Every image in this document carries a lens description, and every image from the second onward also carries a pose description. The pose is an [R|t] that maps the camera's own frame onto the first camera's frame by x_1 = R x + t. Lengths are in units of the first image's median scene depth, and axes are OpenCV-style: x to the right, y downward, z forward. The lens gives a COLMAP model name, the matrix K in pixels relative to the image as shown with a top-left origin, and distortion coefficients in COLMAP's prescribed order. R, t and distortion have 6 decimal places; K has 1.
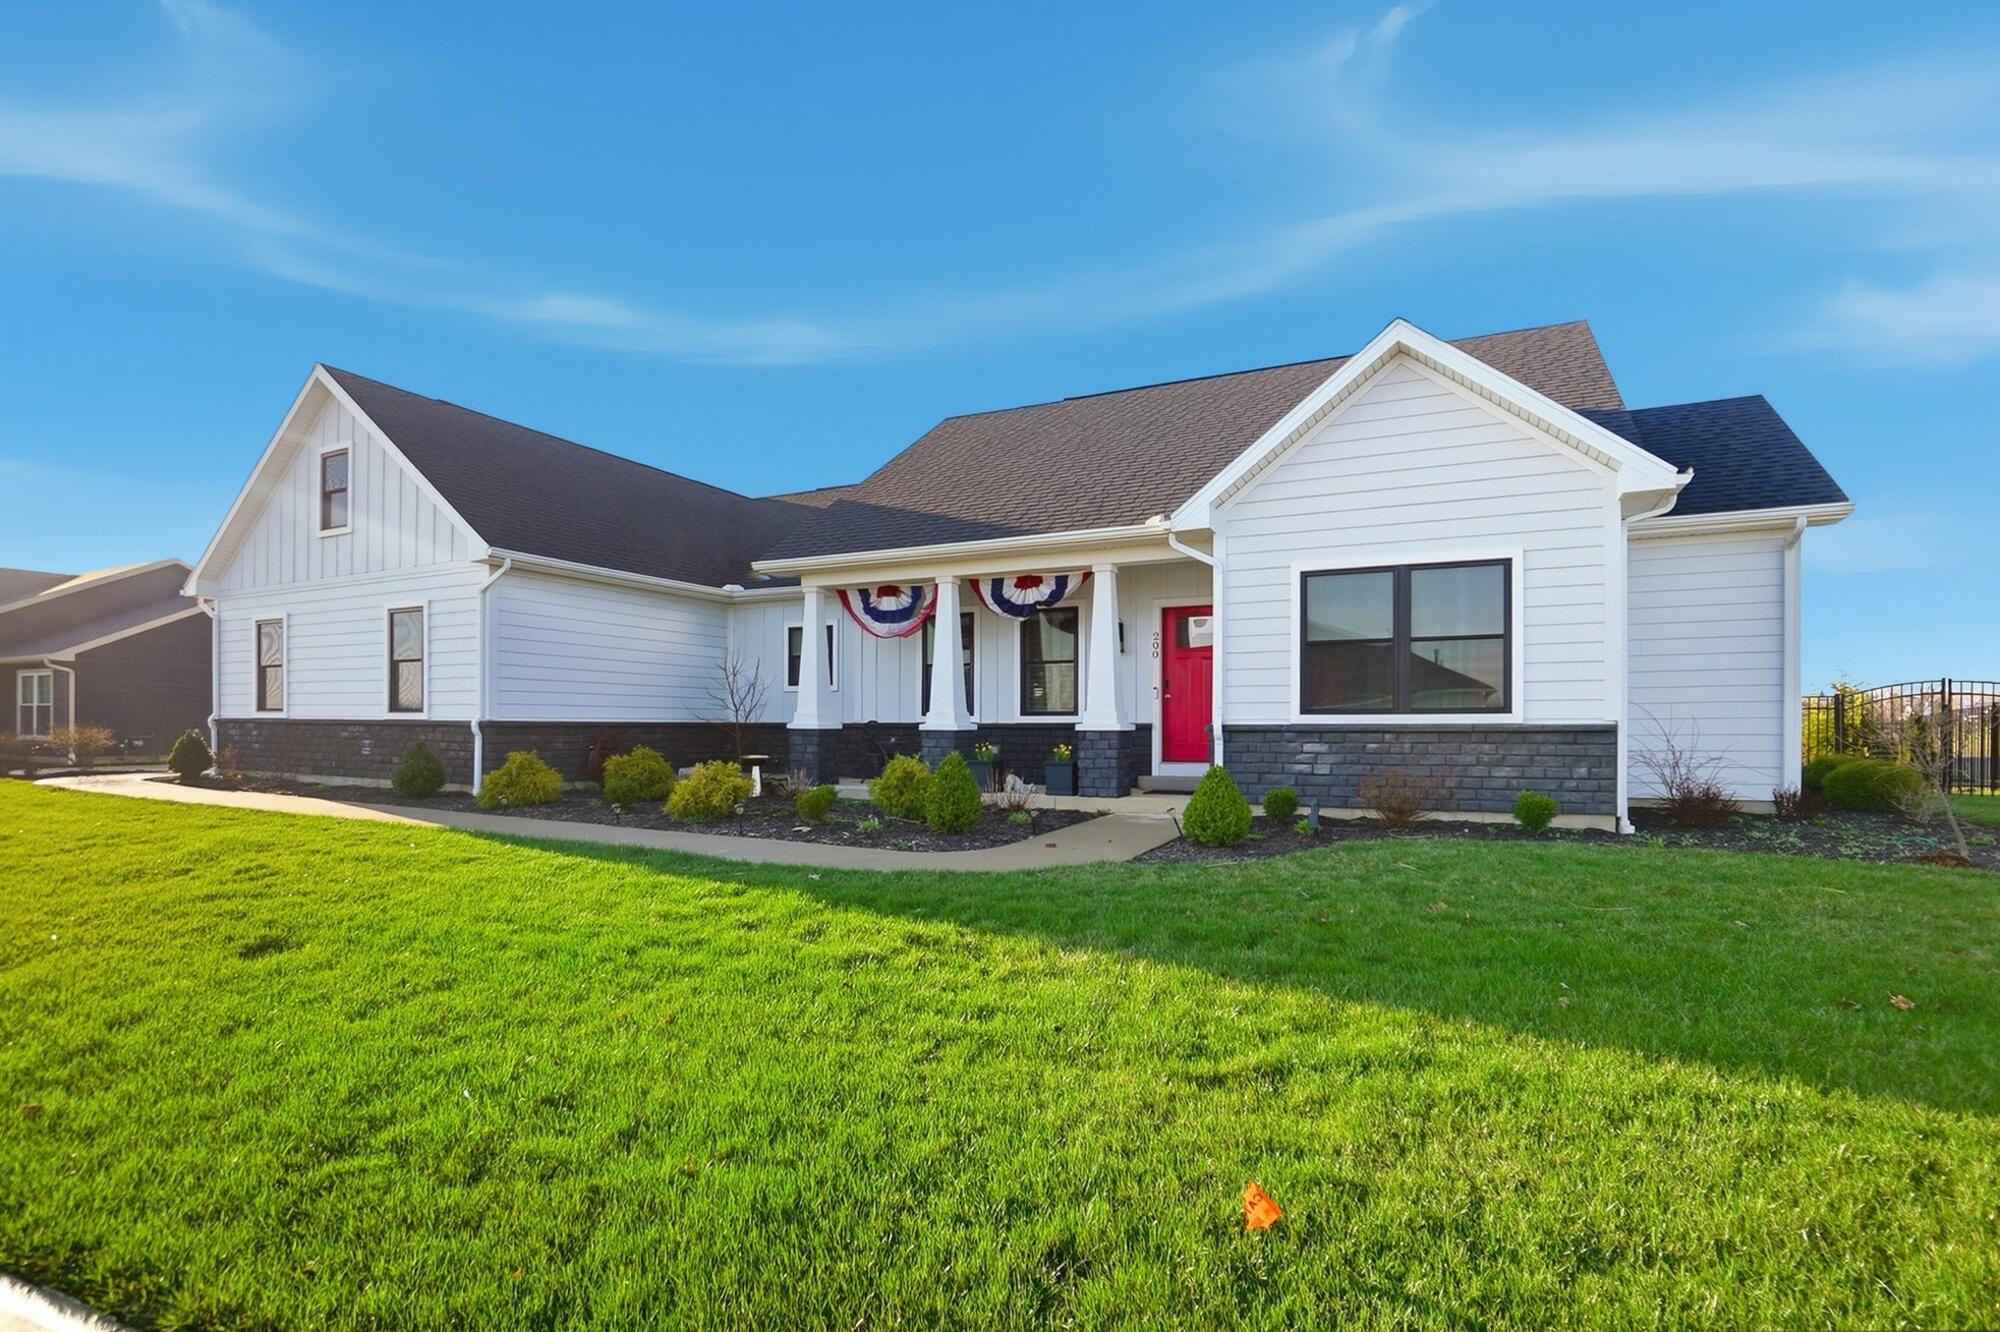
lens RADIAL K [[897.9, 0, 991.5], [0, 897.9, 731.7], [0, 0, 1]] dist [0.000996, 0.000135]
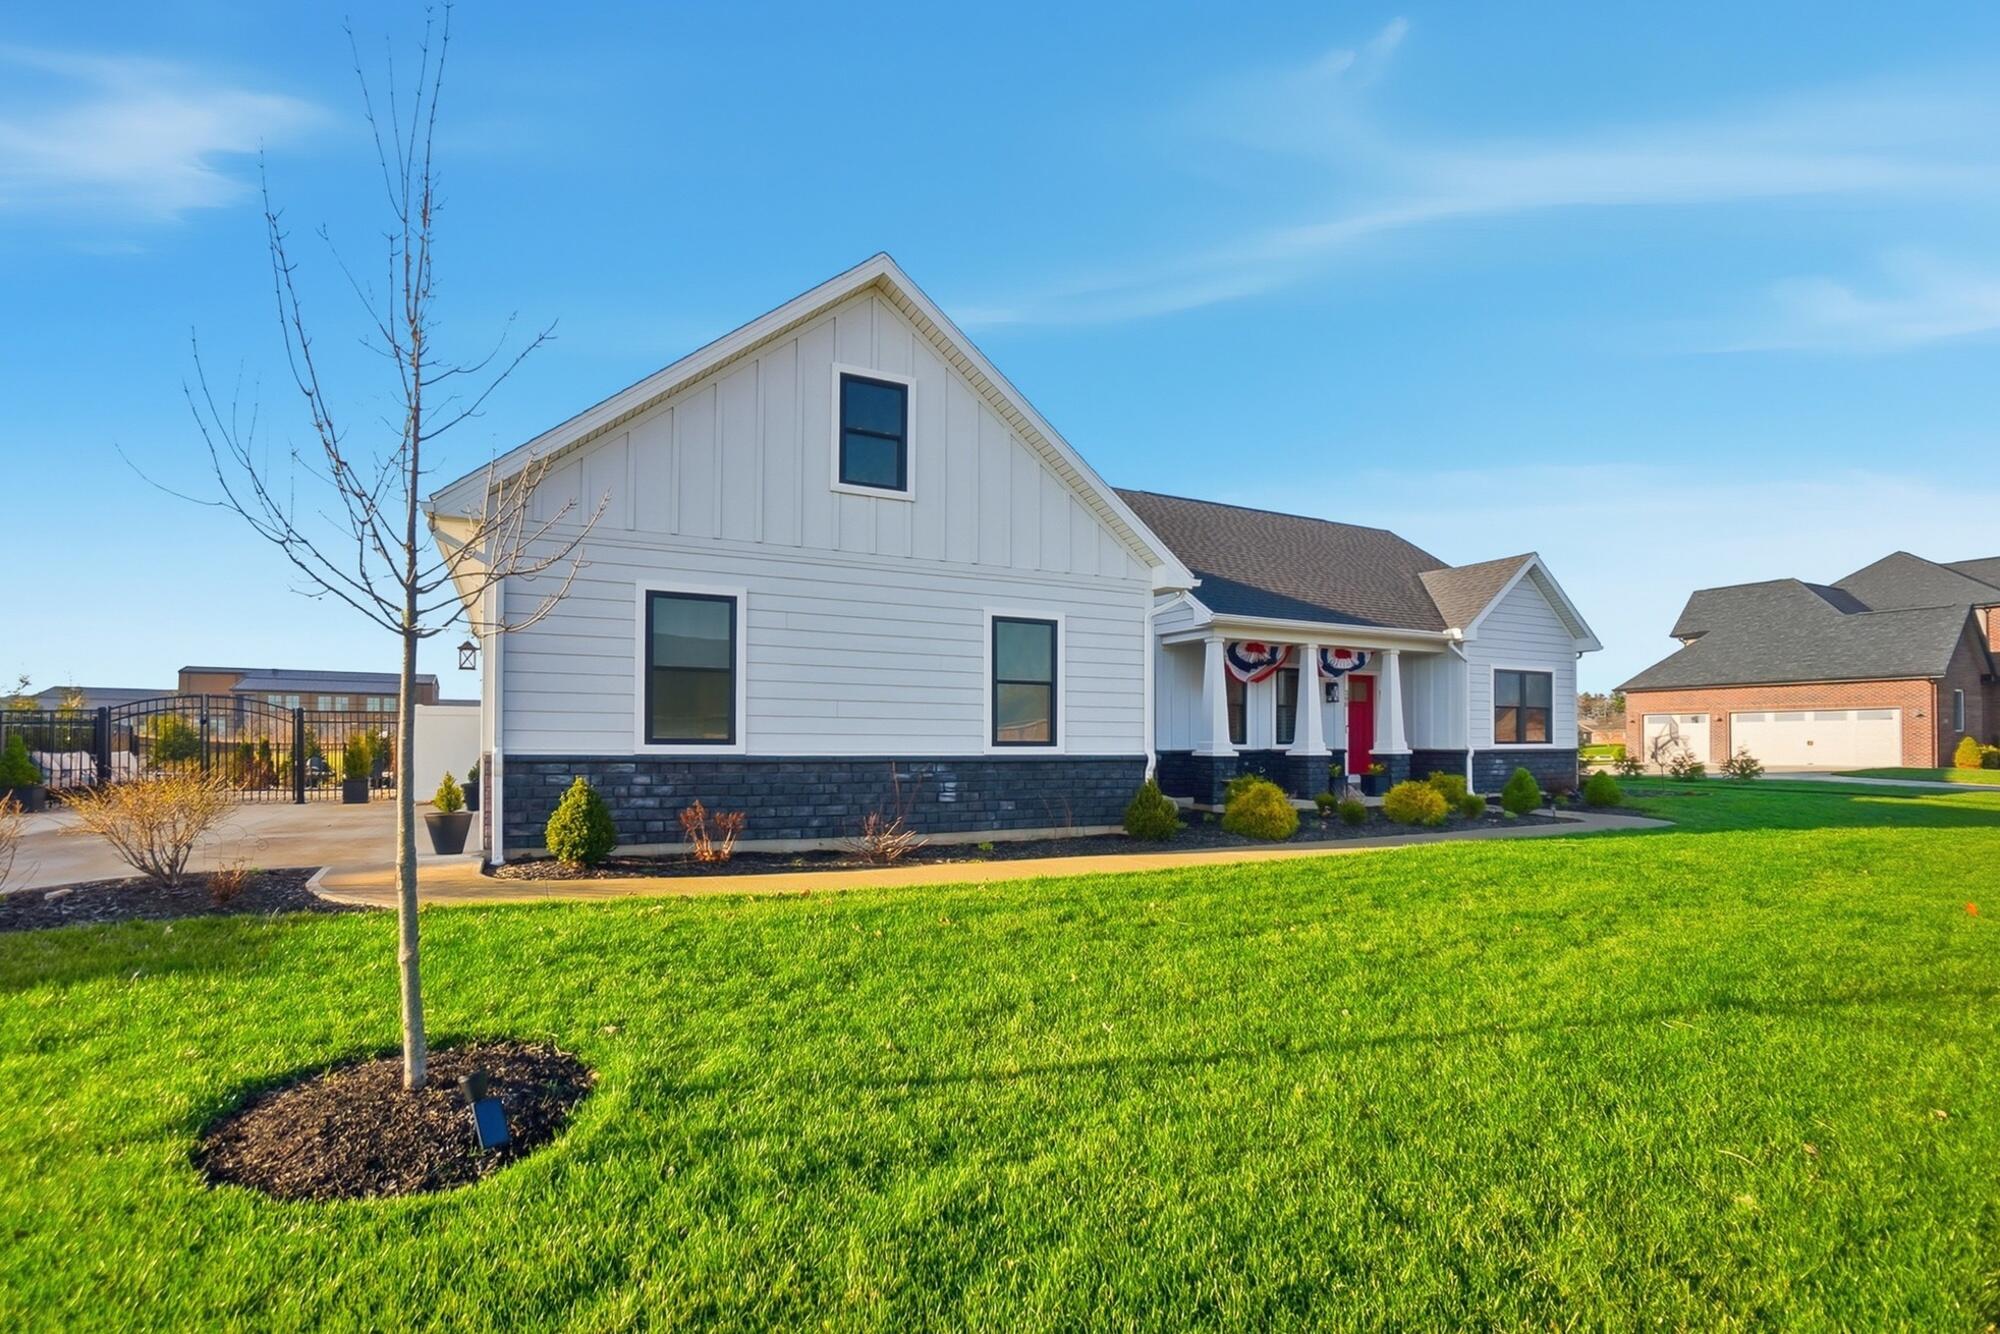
lens RADIAL K [[897.9, 0, 991.5], [0, 897.9, 732.7], [0, 0, 1]] dist [0.000996, 0.000135]
pose [[0.590848, 0.003793, 0.806774, -1.426522], [0.011933, 0.999838, -0.013440, -0.024696], [-0.806695, 0.017568, 0.590707, 0.578840]]
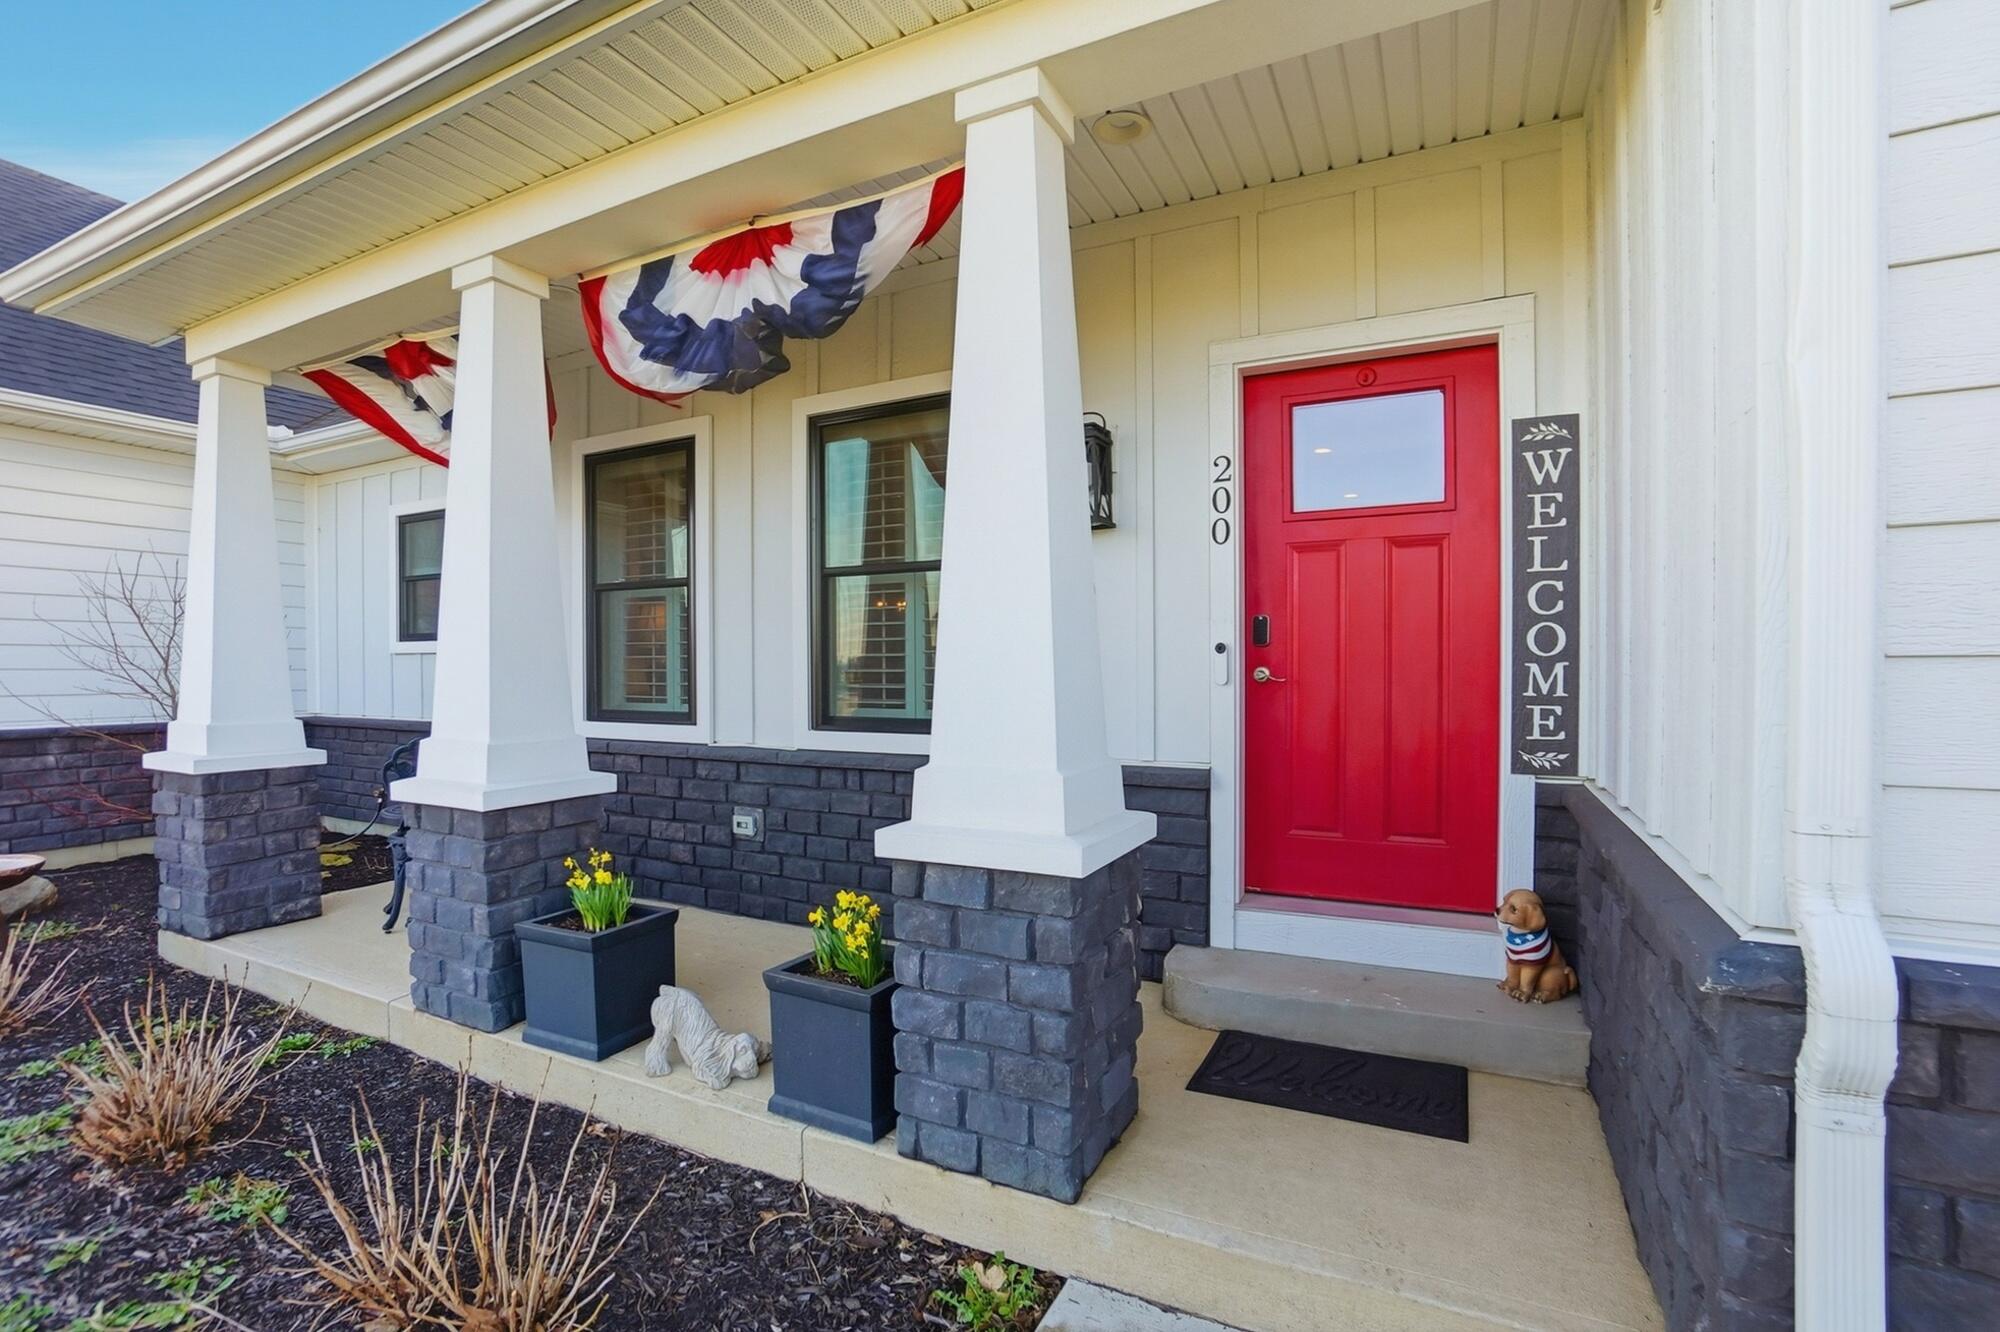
lens RADIAL K [[885.4, 0, 1000.0], [0, 885.4, 666.0], [0, 0, 1]] dist [0.001054, 0.000106]
pose [[0.999975, -0.005957, 0.003909, 0.110236], [0.006011, 0.999885, -0.013949, -0.038693], [-0.003825, 0.013972, 0.999895, 0.715134]]
